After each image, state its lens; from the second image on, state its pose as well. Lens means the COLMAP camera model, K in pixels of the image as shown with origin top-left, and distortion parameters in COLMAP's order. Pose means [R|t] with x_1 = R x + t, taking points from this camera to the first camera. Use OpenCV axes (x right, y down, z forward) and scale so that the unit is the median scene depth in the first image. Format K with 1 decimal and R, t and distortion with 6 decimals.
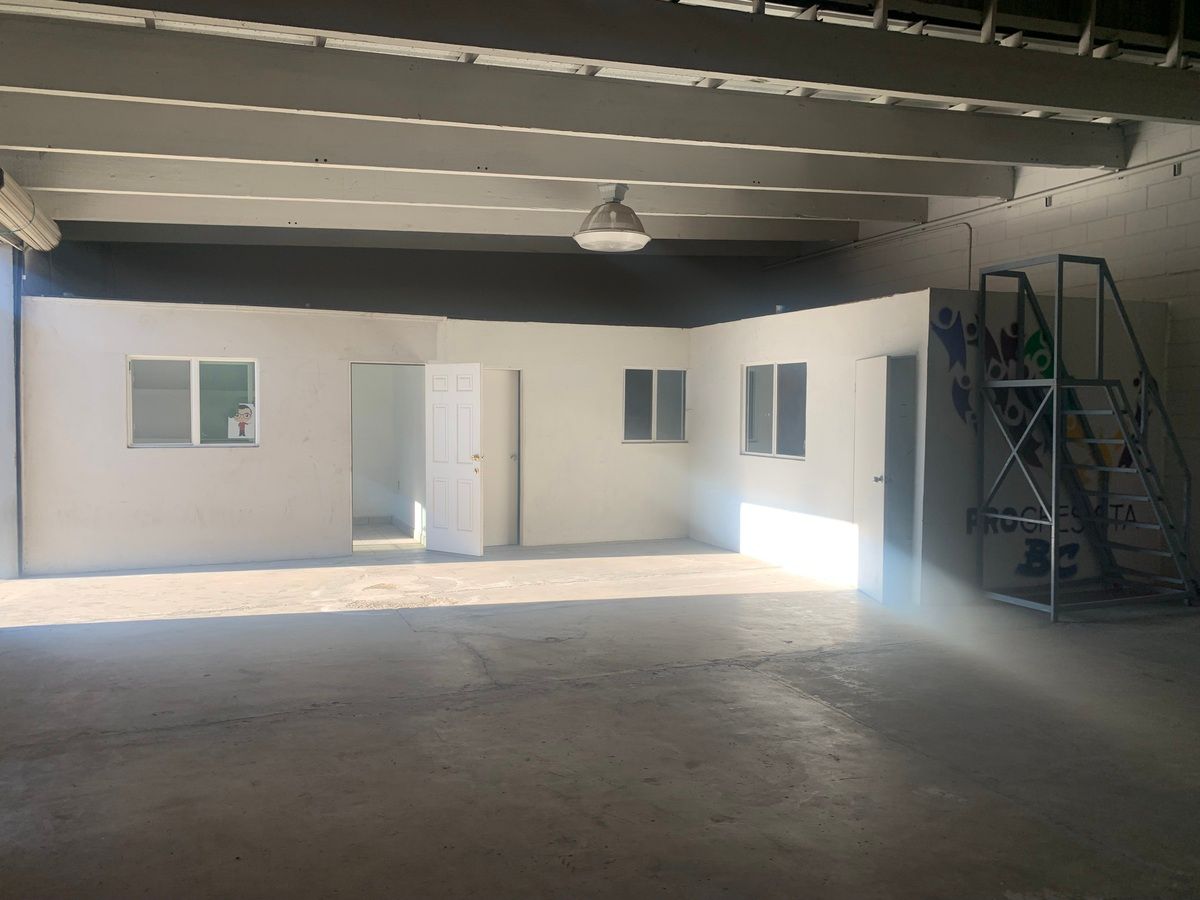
lens RADIAL K [[914.5, 0, 602.7], [0, 914.5, 445.3], [0, 0, 1]] dist [0.058565, -0.069650]
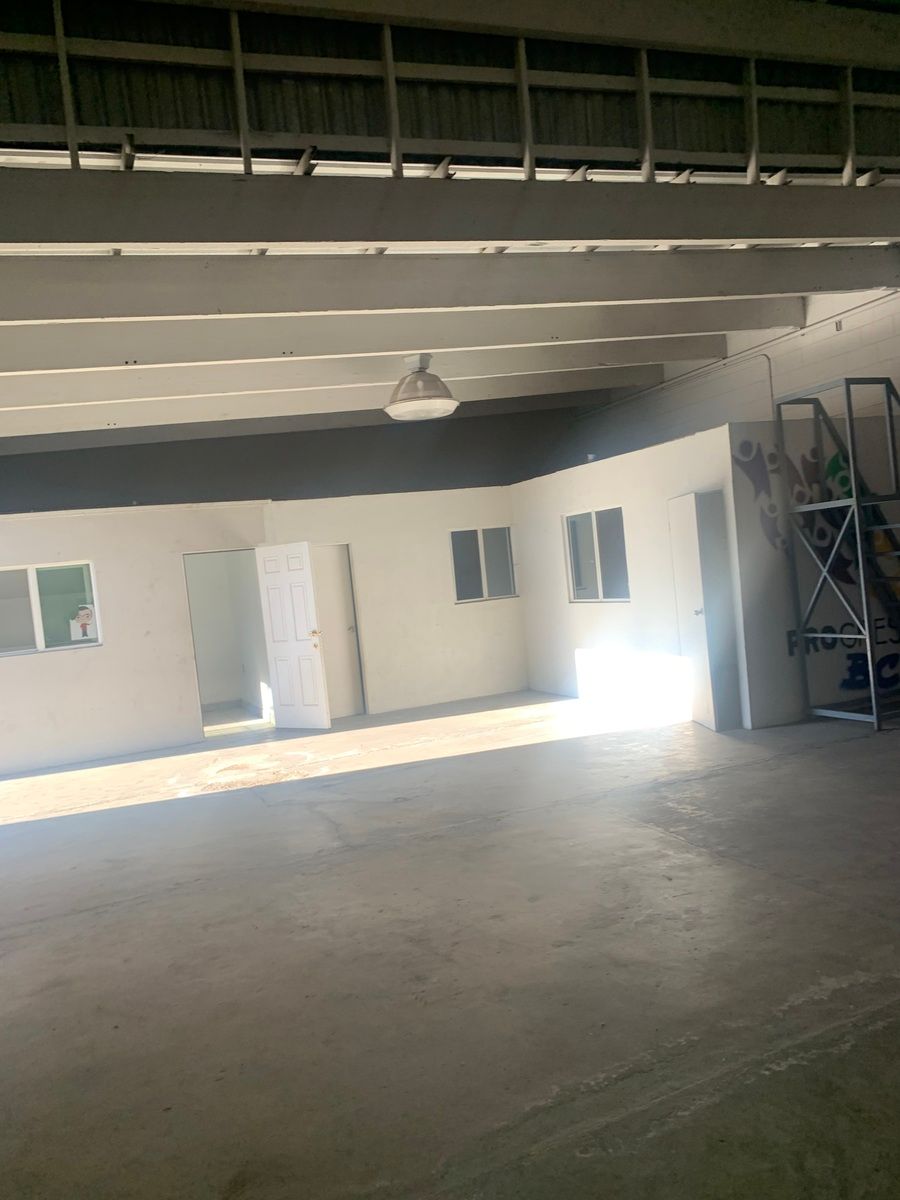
lens RADIAL K [[921.9, 0, 450.5], [0, 921.9, 611.2], [0, 0, 1]] dist [0.054884, -0.062147]
pose [[0.994265, -0.106909, -0.002629, 0.024504], [0.106918, 0.994262, 0.003496, 0.002132], [0.002240, -0.003757, 0.999990, -0.042103]]
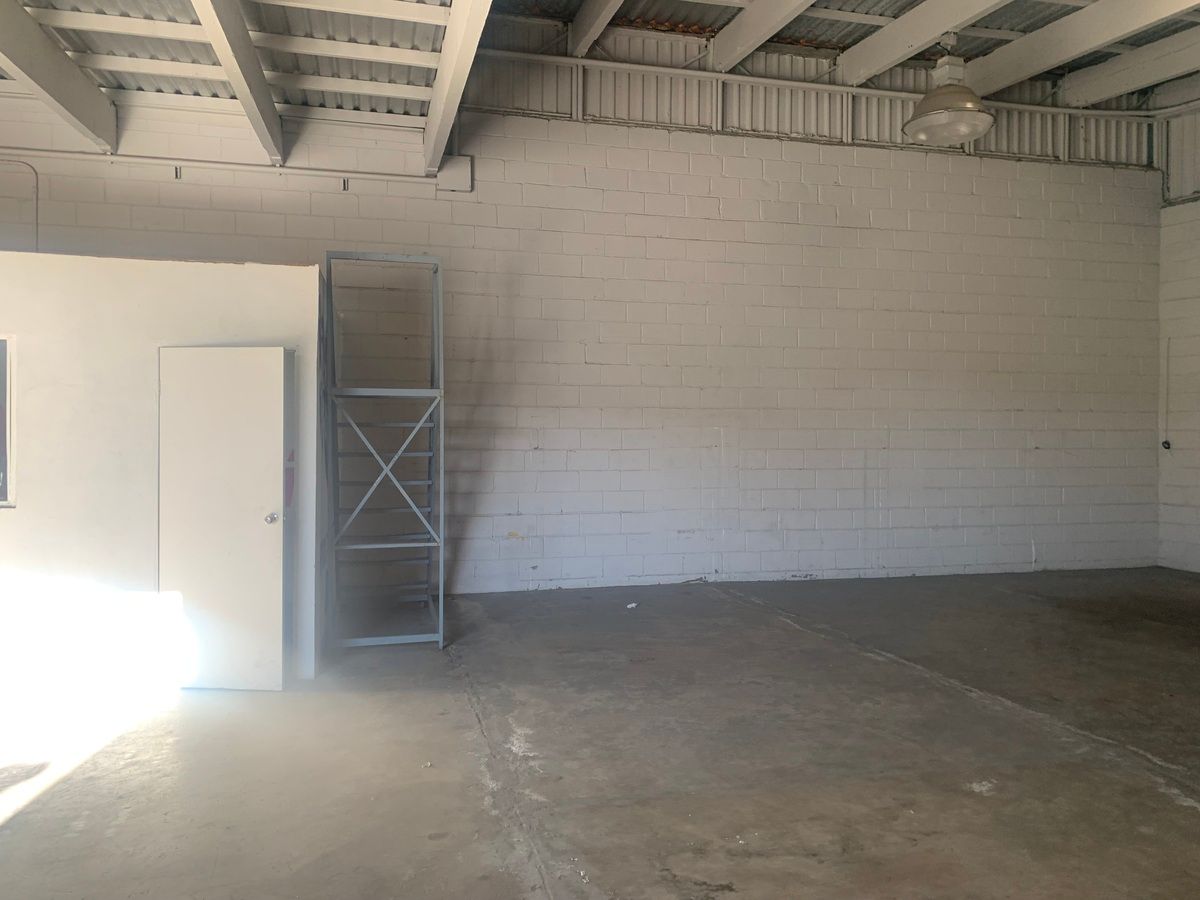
lens RADIAL K [[921.9, 0, 599.3], [0, 921.9, 433.5], [0, 0, 1]] dist [0.054884, -0.062147]
pose [[0.145319, -0.010621, 0.989328, -0.372894], [0.032875, 0.999442, 0.005900, -0.024953], [-0.988838, 0.031667, 0.145587, 0.631307]]
